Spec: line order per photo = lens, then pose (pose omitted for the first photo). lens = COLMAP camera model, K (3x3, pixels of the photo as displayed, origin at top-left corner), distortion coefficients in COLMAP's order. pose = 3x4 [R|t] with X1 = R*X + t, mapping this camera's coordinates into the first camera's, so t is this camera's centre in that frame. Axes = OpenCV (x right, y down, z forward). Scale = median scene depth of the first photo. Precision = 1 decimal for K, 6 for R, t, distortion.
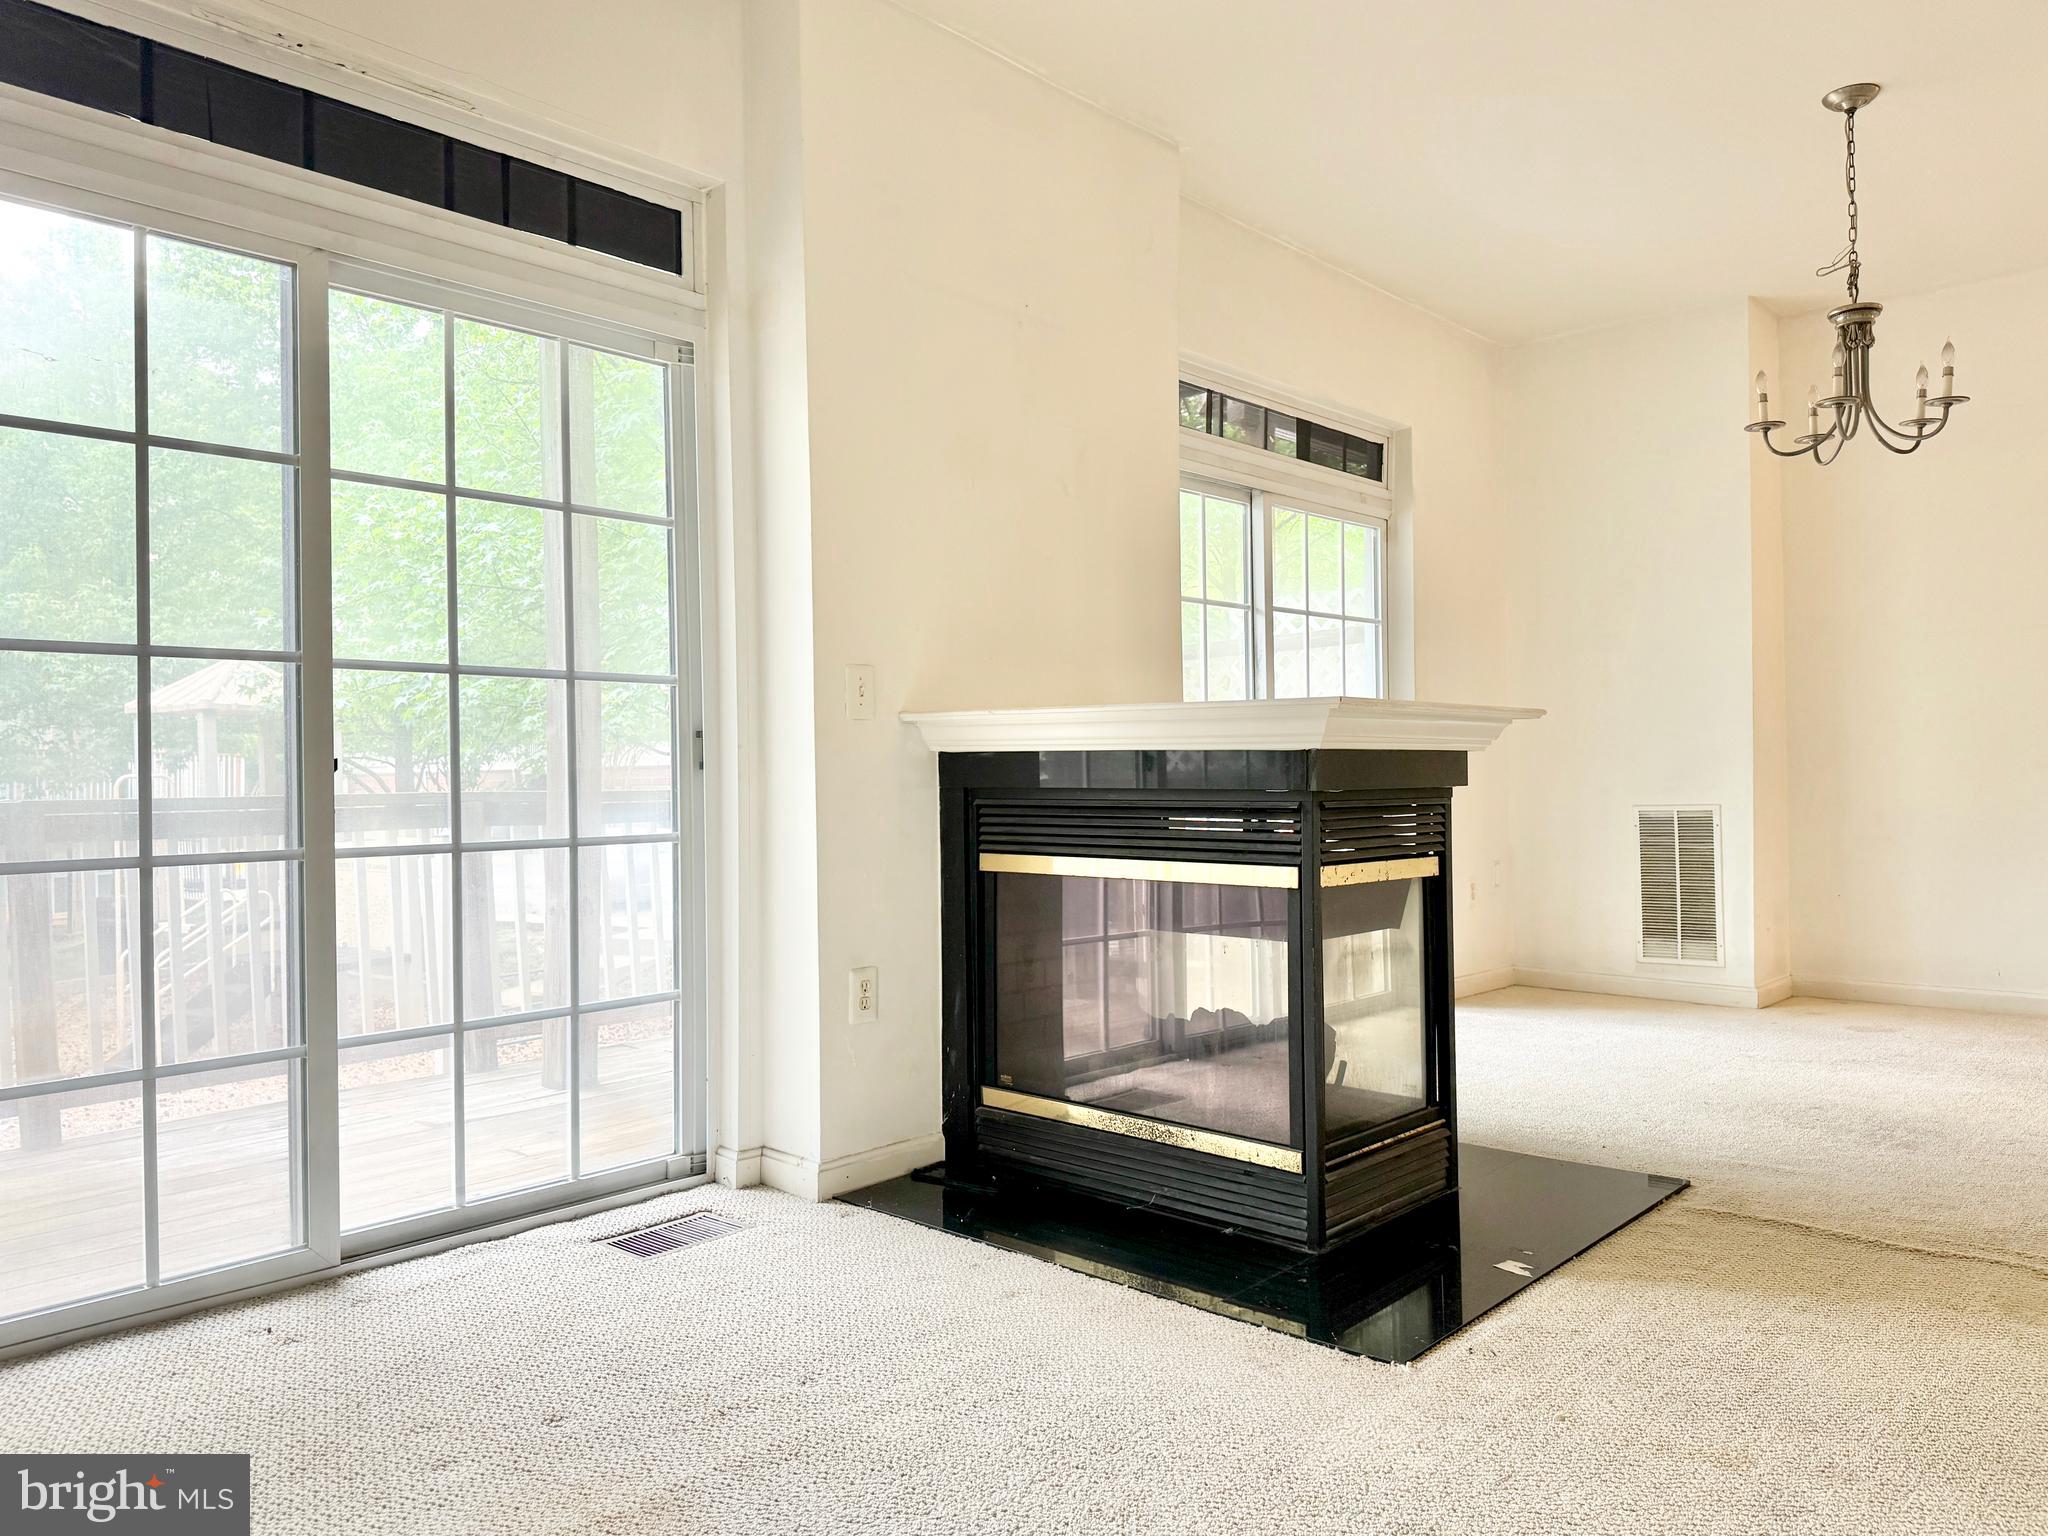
lens RADIAL K [[1439.5, 0, 1024.0], [0, 1439.5, 768.0], [0, 0, 1]] dist [0.002192, 0.001067]
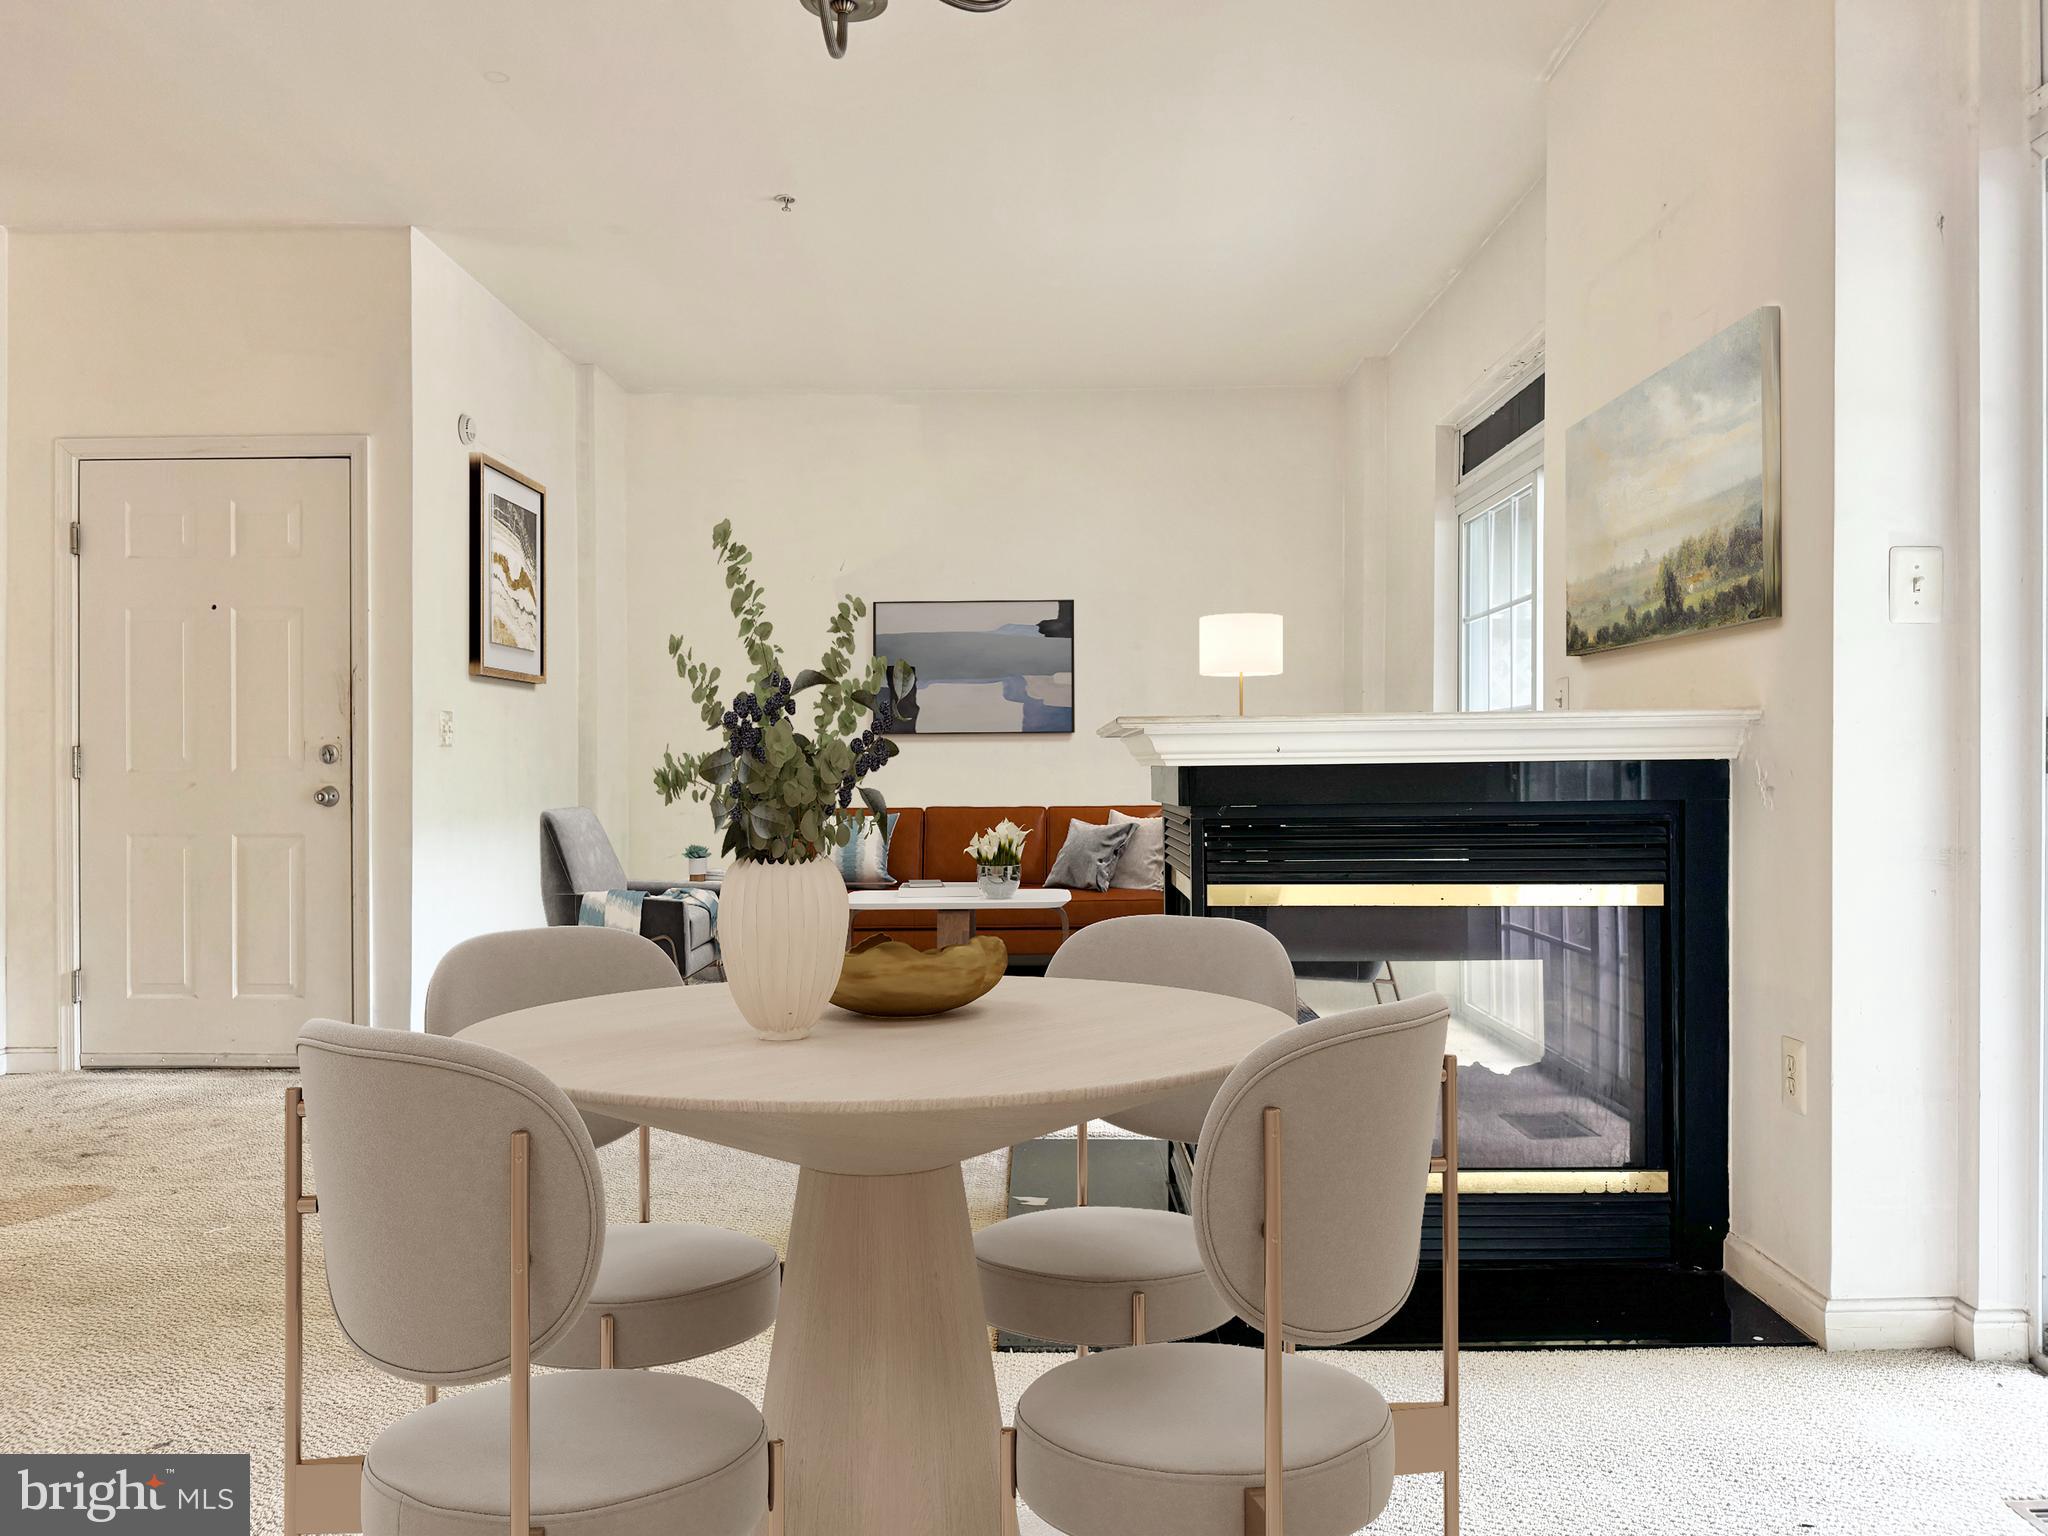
lens RADIAL K [[1439.5, 0, 1024.0], [0, 1439.5, 768.0], [0, 0, 1]] dist [0.002192, 0.001067]
pose [[0.740159, 0.004976, 0.672414, -0.760920], [-0.005086, 0.999985, -0.001801, -0.004224], [-0.672413, -0.002087, 0.740173, 0.566430]]
